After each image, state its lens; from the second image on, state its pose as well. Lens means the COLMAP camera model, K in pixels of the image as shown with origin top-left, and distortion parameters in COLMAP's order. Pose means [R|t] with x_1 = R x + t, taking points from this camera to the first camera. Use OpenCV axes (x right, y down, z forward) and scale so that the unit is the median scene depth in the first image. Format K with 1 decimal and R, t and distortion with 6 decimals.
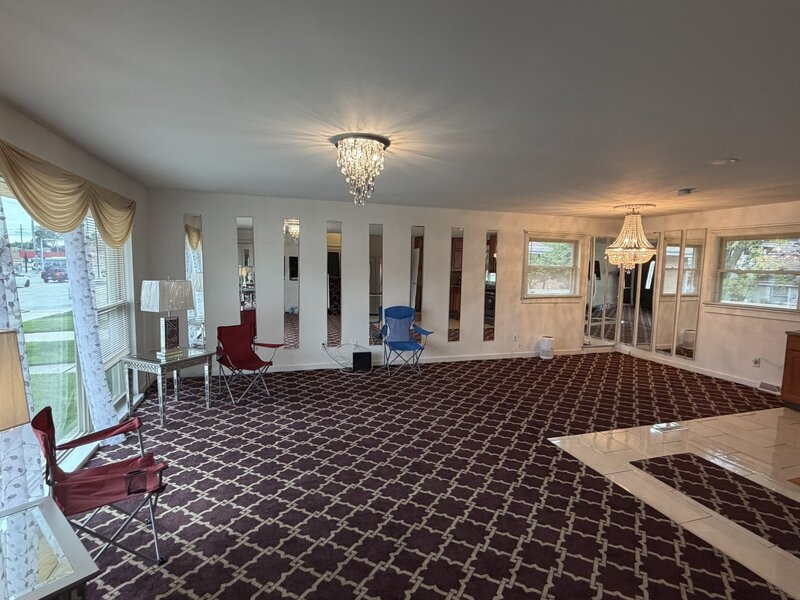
lens RADIAL K [[415.5, 0, 399.8], [0, 415.5, 294.0], [0, 0, 1]] dist [-0.000889, 0.000601]
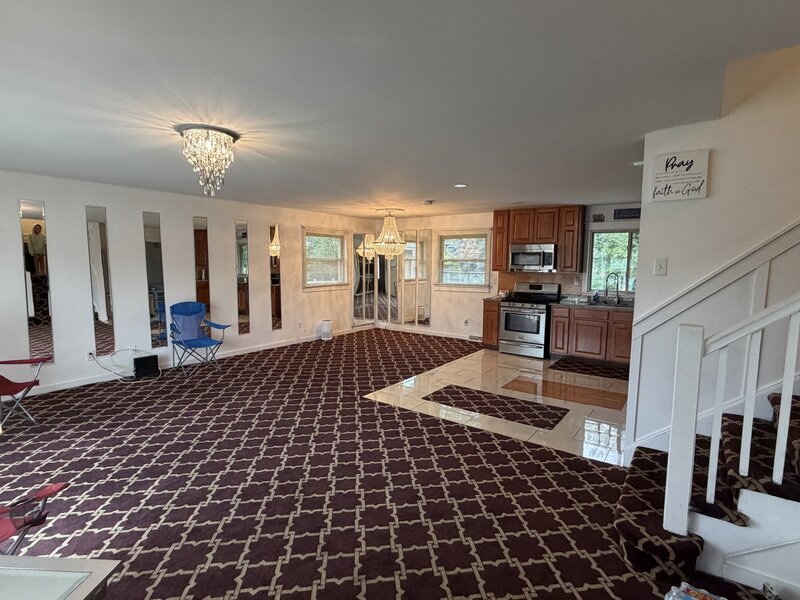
lens RADIAL K [[410.6, 0, 403.2], [0, 410.6, 303.6], [0, 0, 1]] dist [-0.001249, 0.000395]
pose [[0.807536, -0.073799, 0.585184, -0.166601], [0.050824, 0.997158, 0.055619, 0.005837], [-0.587625, -0.015173, 0.808991, -0.041386]]
